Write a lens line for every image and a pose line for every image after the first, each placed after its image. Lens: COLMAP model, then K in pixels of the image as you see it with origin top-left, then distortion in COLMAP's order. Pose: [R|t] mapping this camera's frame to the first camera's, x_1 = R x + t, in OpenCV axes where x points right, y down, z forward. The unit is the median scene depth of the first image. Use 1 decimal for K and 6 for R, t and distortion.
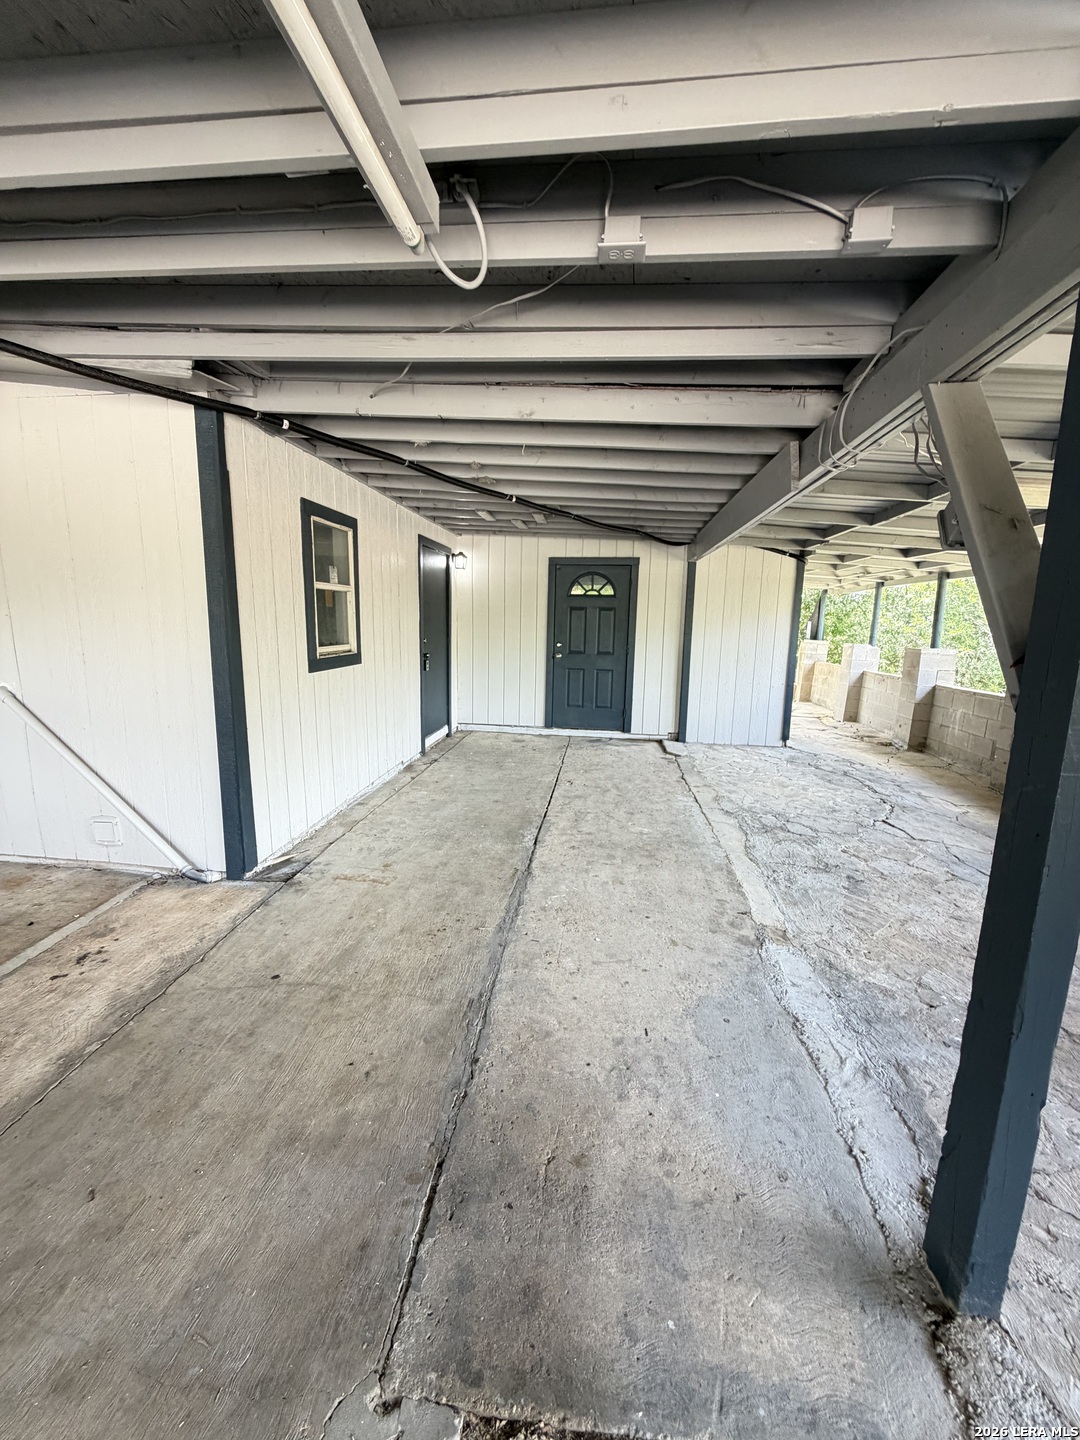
lens RADIAL K [[572.2, 0, 538.9], [0, 572.2, 714.0], [0, 0, 1]] dist [0.000220, -0.000063]
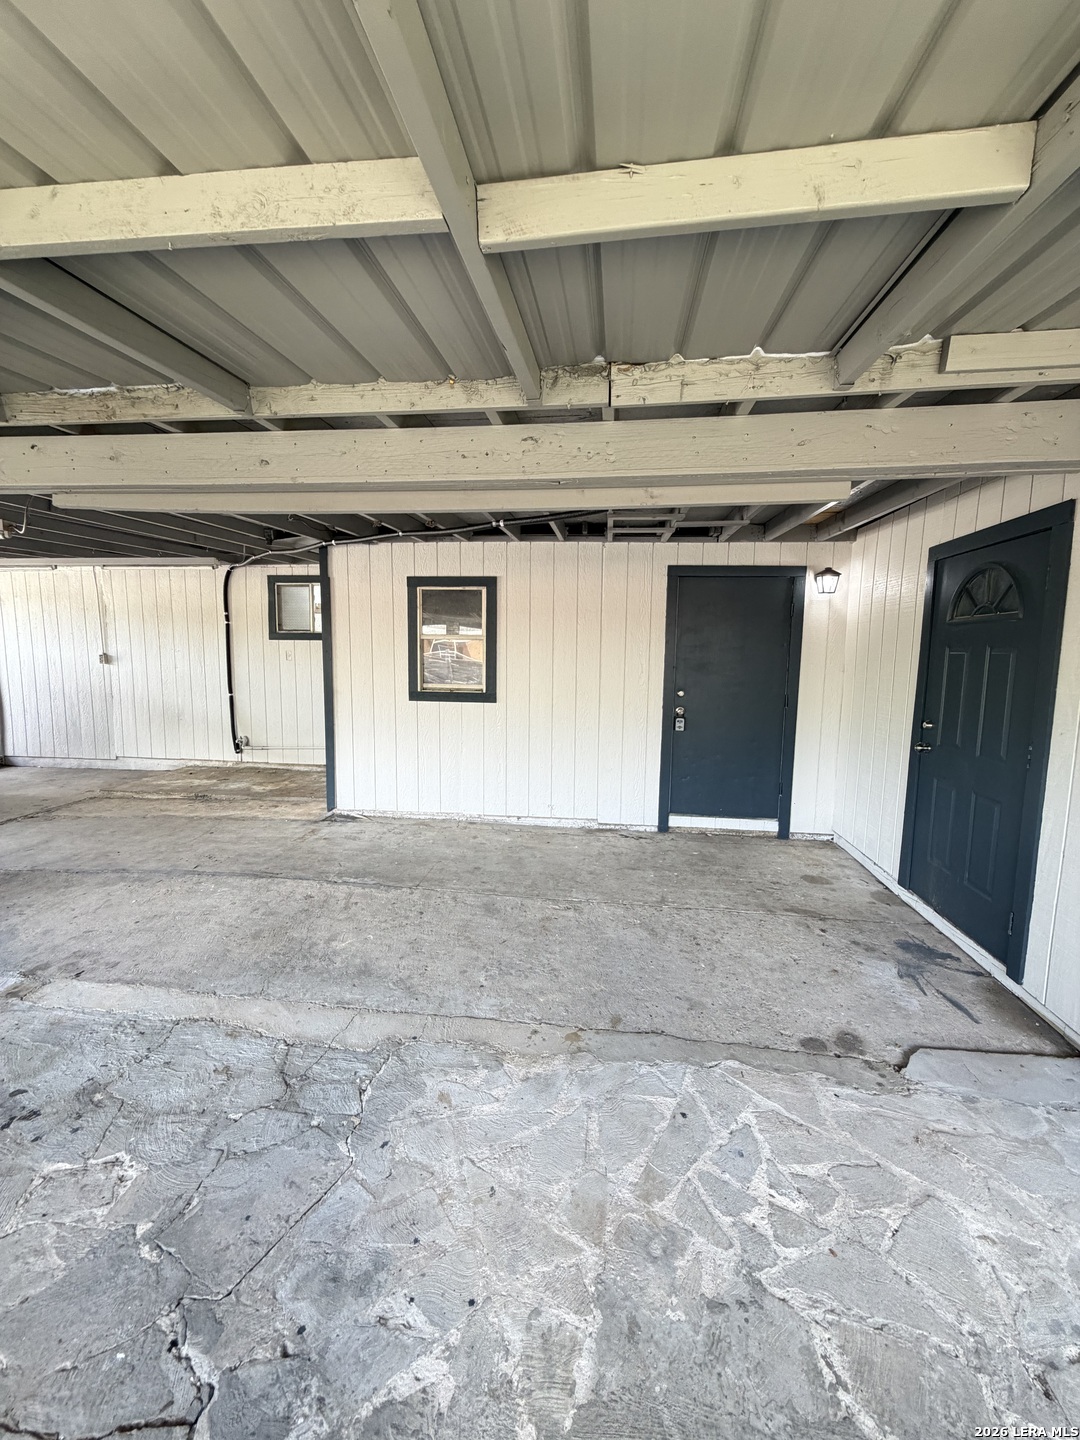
lens RADIAL K [[572.2, 0, 538.9], [0, 572.2, 714.0], [0, 0, 1]] dist [0.000220, -0.000063]
pose [[0.007646, 0.089172, -0.995987, 0.944243], [-0.180155, 0.979841, 0.086344, -0.209323], [0.983608, 0.178772, 0.023556, 1.239641]]
